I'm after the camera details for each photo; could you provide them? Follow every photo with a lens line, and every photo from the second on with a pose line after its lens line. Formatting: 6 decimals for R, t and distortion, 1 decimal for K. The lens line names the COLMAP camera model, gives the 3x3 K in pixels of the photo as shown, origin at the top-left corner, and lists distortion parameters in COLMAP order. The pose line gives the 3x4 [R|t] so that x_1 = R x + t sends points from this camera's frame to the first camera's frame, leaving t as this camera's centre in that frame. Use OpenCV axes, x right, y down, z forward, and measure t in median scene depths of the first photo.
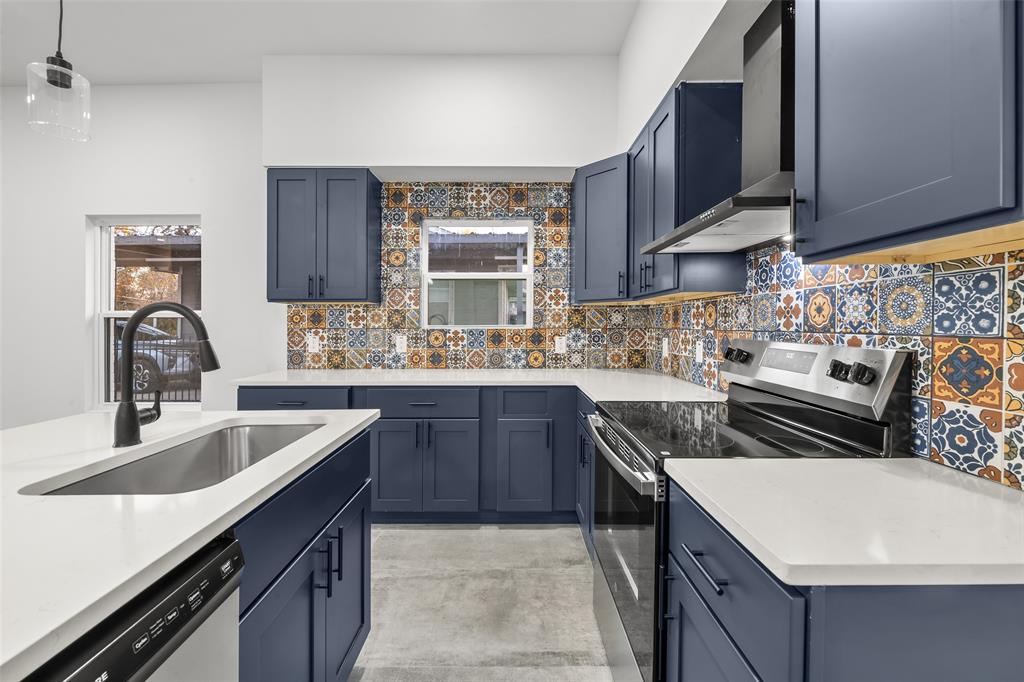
lens RADIAL K [[412.5, 0, 510.5], [0, 412.5, 325.3], [0, 0, 1]] dist [0.000569, -0.000144]
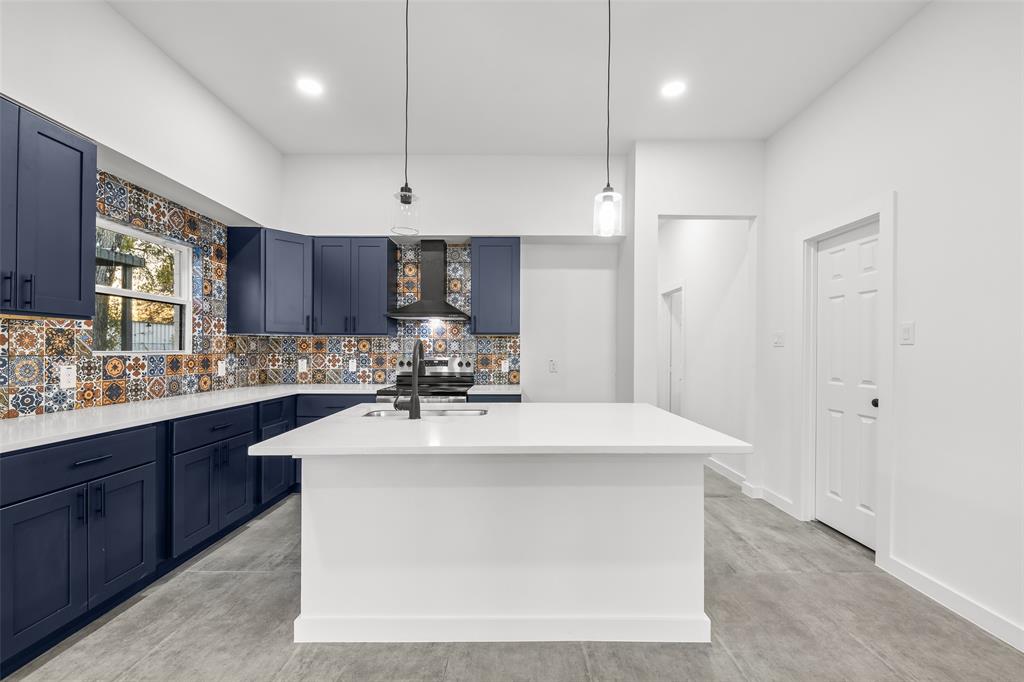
lens RADIAL K [[412.2, 0, 516.5], [0, 412.2, 351.3], [0, 0, 1]] dist [0.000437, -0.000066]
pose [[-0.009981, -0.000665, 0.999950, -1.004257], [-0.001239, 0.999999, 0.000653, -0.000944], [-0.999949, -0.001233, -0.009982, 0.211272]]
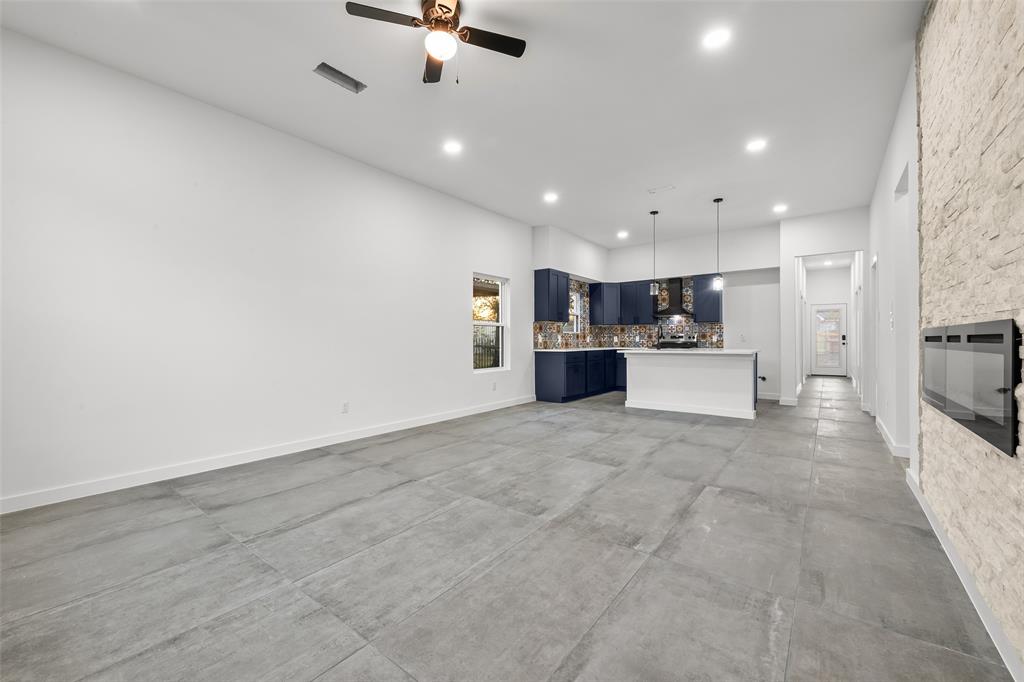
lens RADIAL K [[402.4, 0, 512.0], [0, 402.4, 341.0], [0, 0, 1]] dist [-0.000096, -0.000044]
pose [[0.611718, -0.001749, 0.791074, -2.433527], [0.005128, 0.999985, -0.001754, 0.062302], [-0.791059, 0.005129, 0.611718, -0.301446]]
